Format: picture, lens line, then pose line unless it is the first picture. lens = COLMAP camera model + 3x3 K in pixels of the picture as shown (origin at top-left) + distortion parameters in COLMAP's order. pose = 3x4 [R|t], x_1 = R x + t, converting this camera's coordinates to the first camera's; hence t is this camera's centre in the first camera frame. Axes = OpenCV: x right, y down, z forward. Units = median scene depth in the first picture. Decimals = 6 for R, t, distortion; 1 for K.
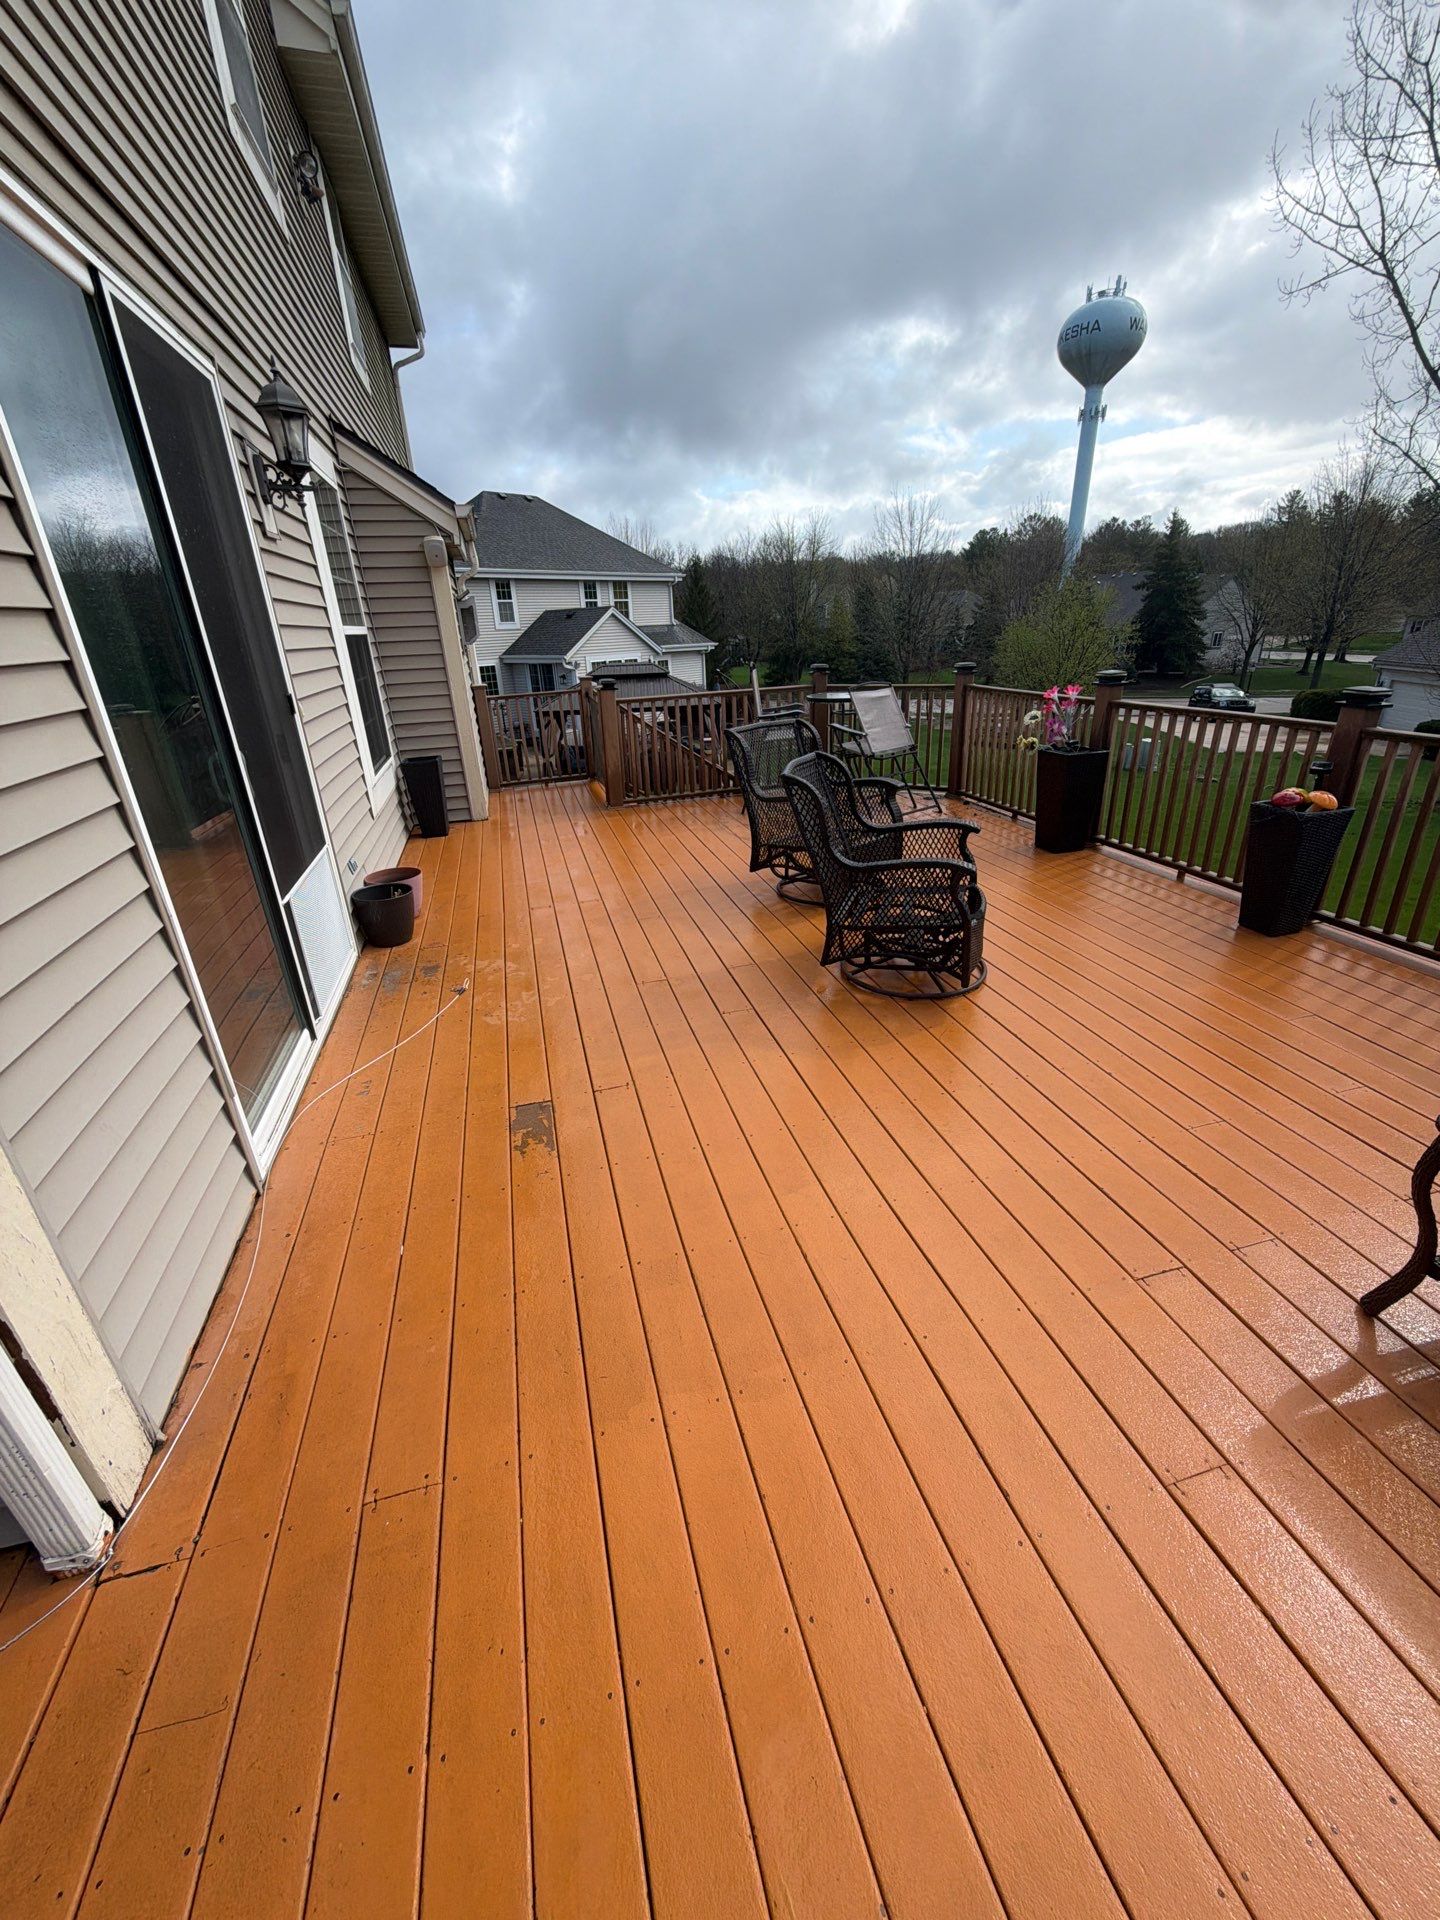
lens RADIAL K [[759.0, 0, 722.3], [0, 759.0, 959.5], [0, 0, 1]] dist [-0.000856, -0.000254]
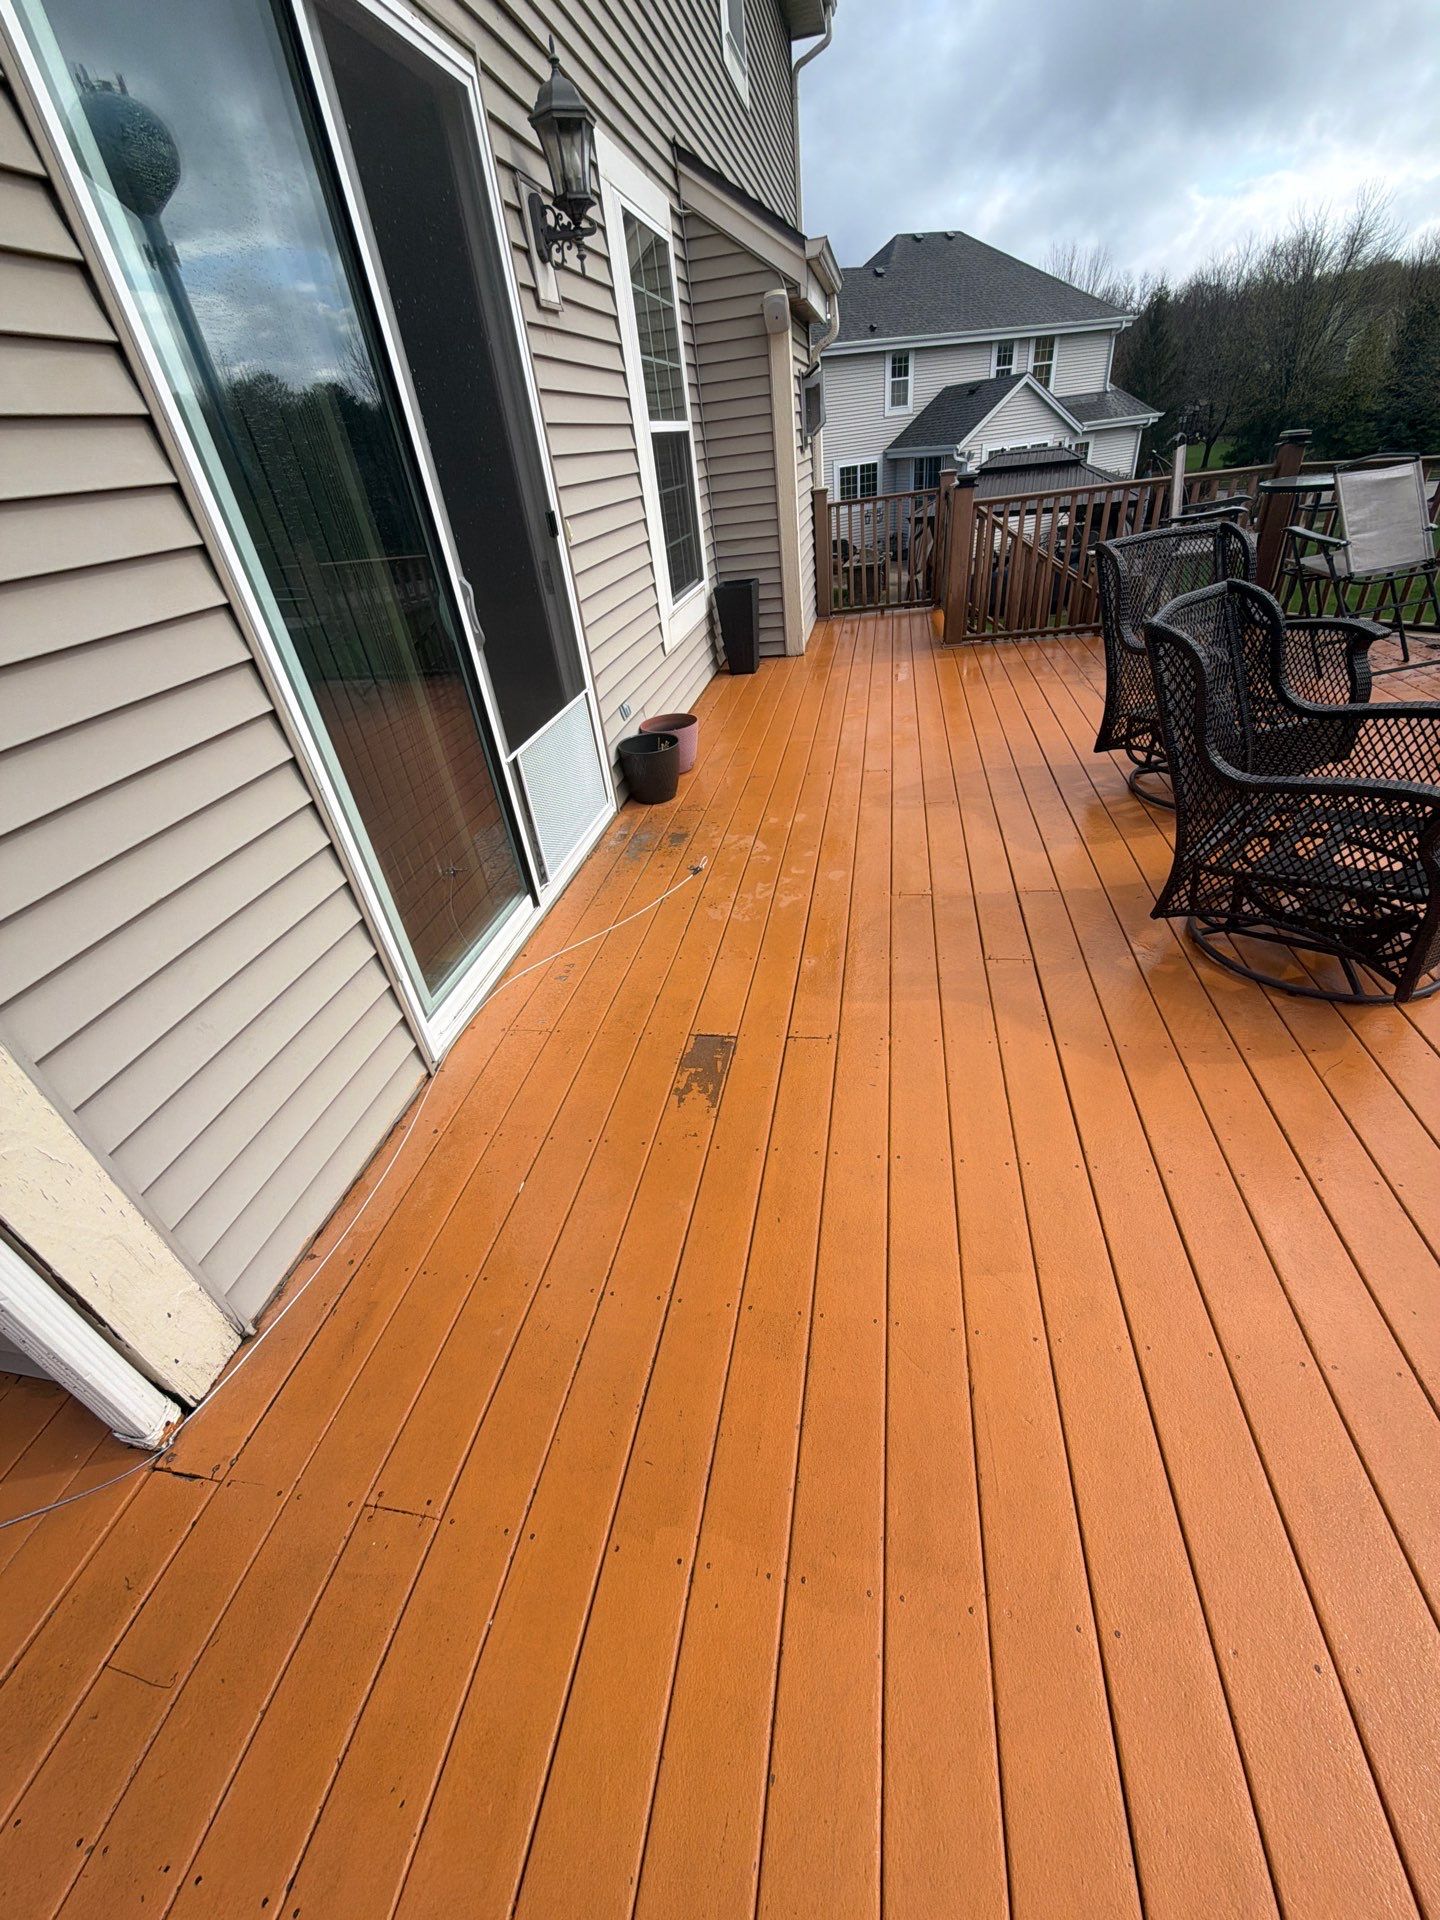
lens RADIAL K [[759.0, 0, 720.1], [0, 759.0, 960.4], [0, 0, 1]] dist [-0.000856, -0.000254]
pose [[0.896407, 0.197801, -0.396647, 0.043357], [-0.109450, 0.965969, 0.234359, -0.052646], [0.429505, -0.166668, 0.887551, 0.154059]]
